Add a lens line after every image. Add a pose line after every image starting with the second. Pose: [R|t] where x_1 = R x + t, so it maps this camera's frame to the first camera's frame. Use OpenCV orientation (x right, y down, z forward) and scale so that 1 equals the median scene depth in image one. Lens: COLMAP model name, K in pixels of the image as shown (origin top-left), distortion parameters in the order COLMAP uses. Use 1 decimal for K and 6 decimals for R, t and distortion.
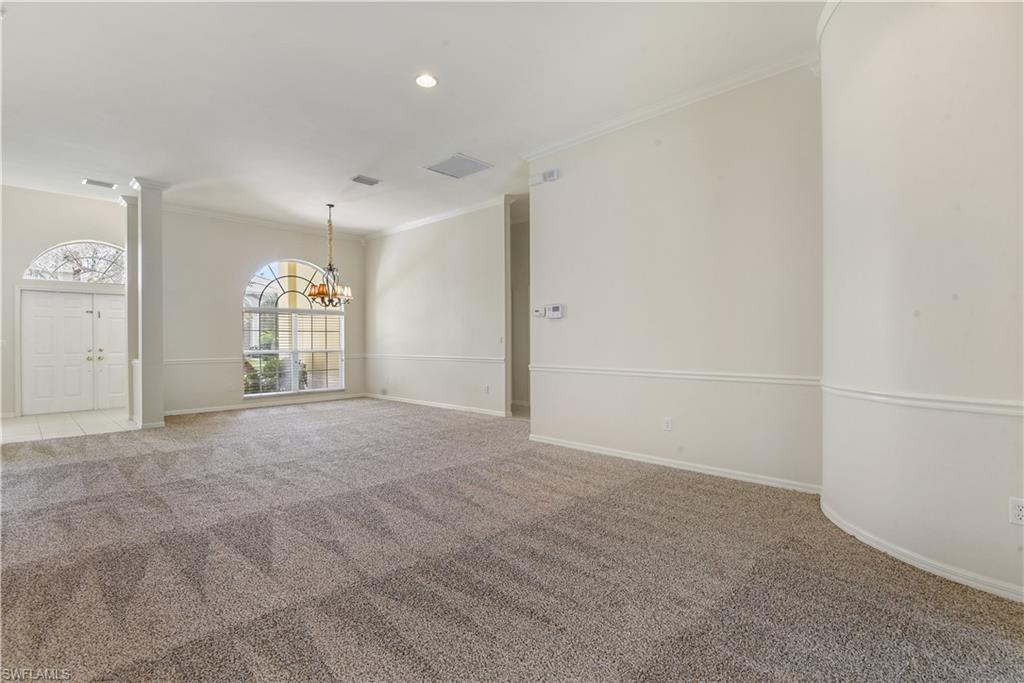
lens RADIAL K [[483.1, 0, 510.4], [0, 483.1, 338.5], [0, 0, 1]] dist [0.014737, -0.012000]
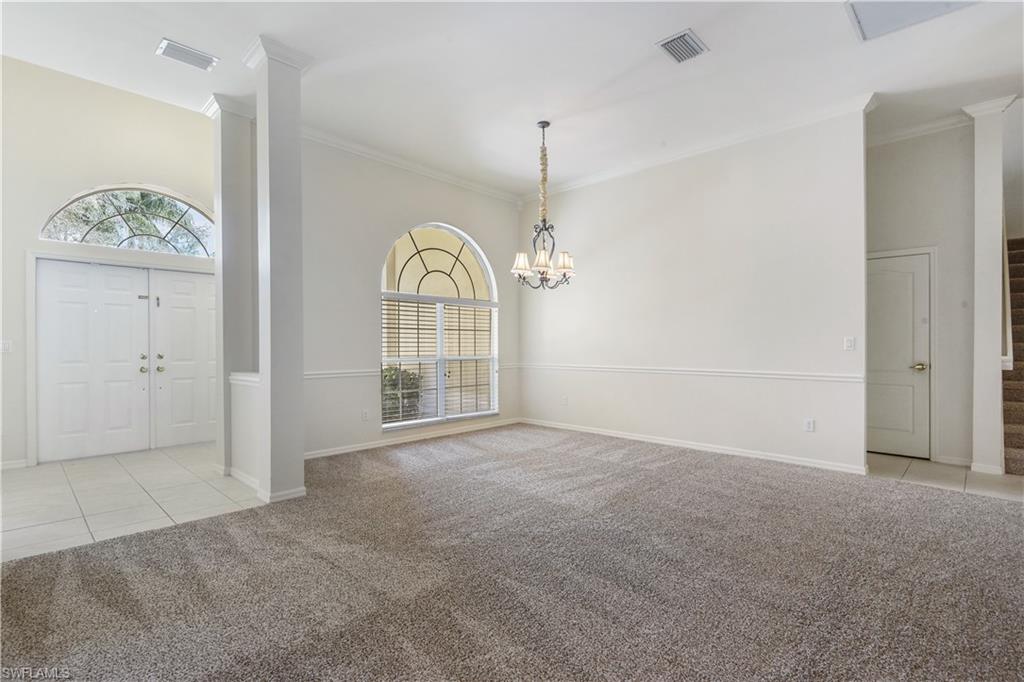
lens RADIAL K [[483.1, 0, 521.6], [0, 483.1, 345.9], [0, 0, 1]] dist [0.014737, -0.012000]
pose [[0.999872, 0.004380, 0.015376, -0.380216], [-0.004459, 0.999977, 0.005063, 0.004748], [-0.015354, -0.005131, 0.999869, 0.353836]]
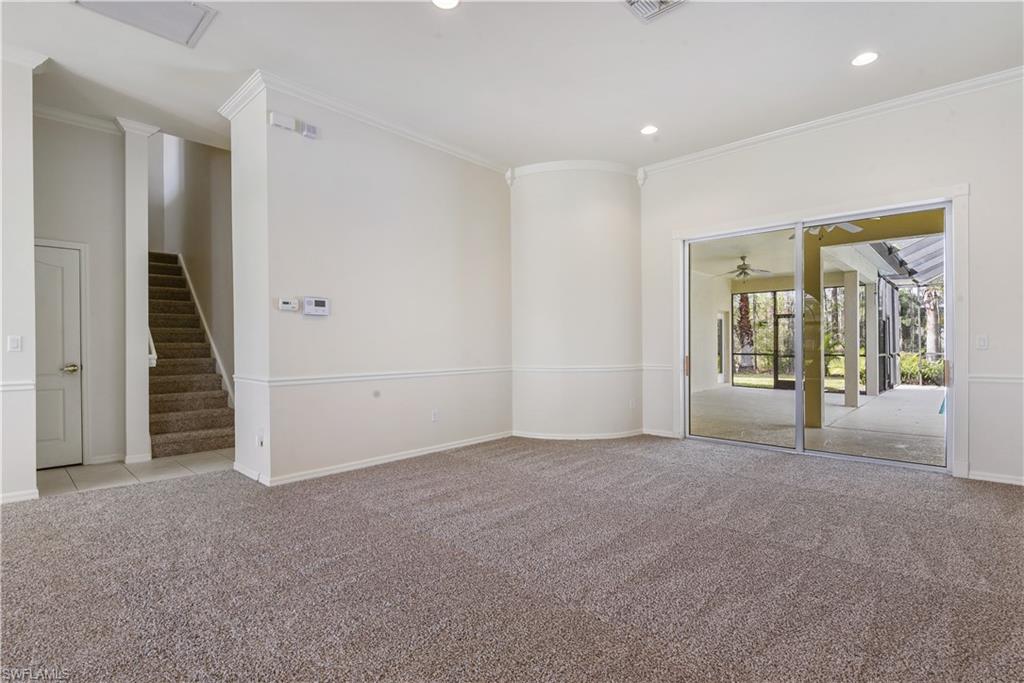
lens RADIAL K [[483.1, 0, 516.1], [0, 483.1, 340.5], [0, 0, 1]] dist [0.014737, -0.012000]
pose [[-0.012804, 0.009293, 0.999875, -0.450890], [0.001745, 0.999955, -0.009272, 0.005122], [-0.999917, 0.001626, -0.012820, 0.434912]]
